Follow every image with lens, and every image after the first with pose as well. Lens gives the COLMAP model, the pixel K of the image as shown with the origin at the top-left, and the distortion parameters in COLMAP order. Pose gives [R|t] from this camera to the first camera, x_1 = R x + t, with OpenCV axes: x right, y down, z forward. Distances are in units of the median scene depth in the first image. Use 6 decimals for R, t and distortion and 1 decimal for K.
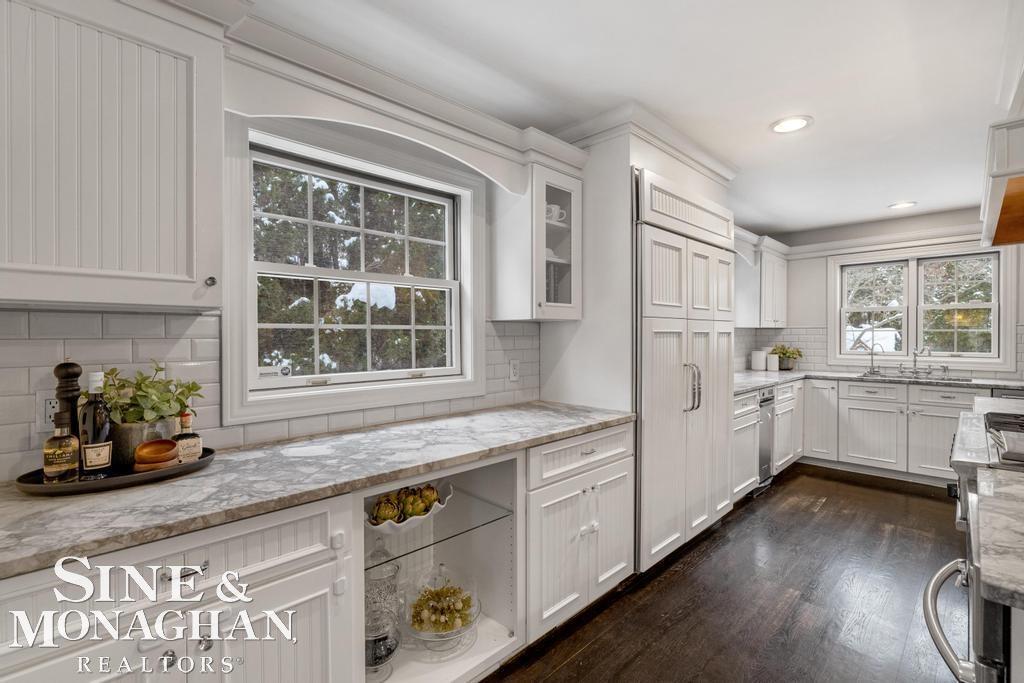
lens RADIAL K [[452.2, 0, 517.2], [0, 452.2, 340.8], [0, 0, 1]] dist [-0.003876, -0.000932]
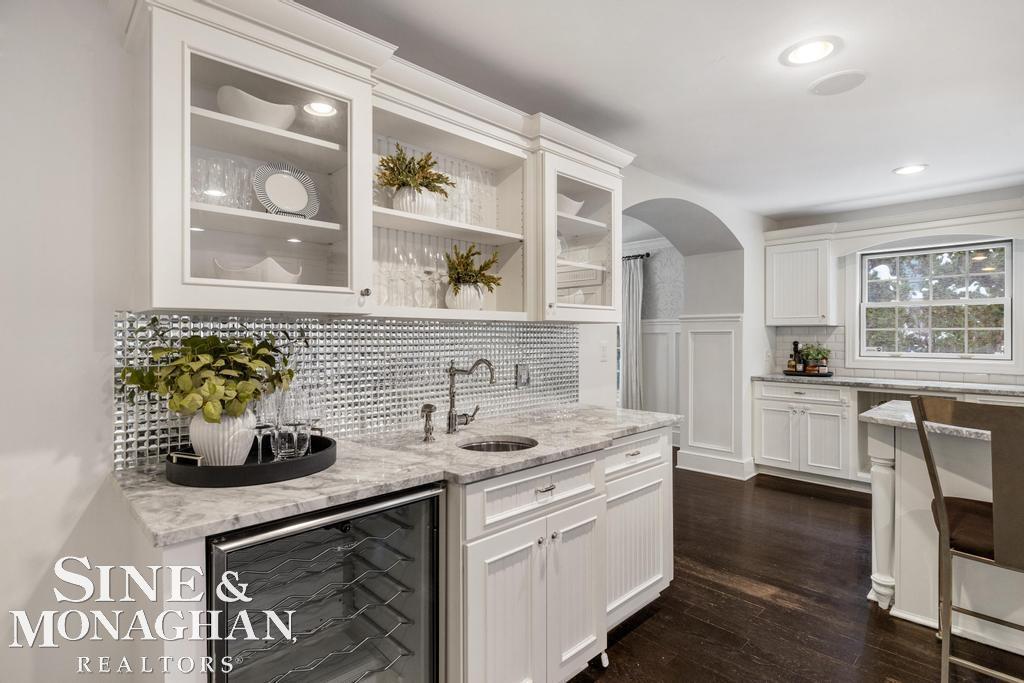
lens RADIAL K [[514.1, 0, 512.6], [0, 514.1, 337.6], [0, 0, 1]] dist [-0.002552, 0.000133]
pose [[-0.002780, 0.006027, -0.999978, 0.972239], [-0.016766, 0.999841, 0.006072, 0.010612], [0.999856, 0.016783, -0.002678, -0.390190]]
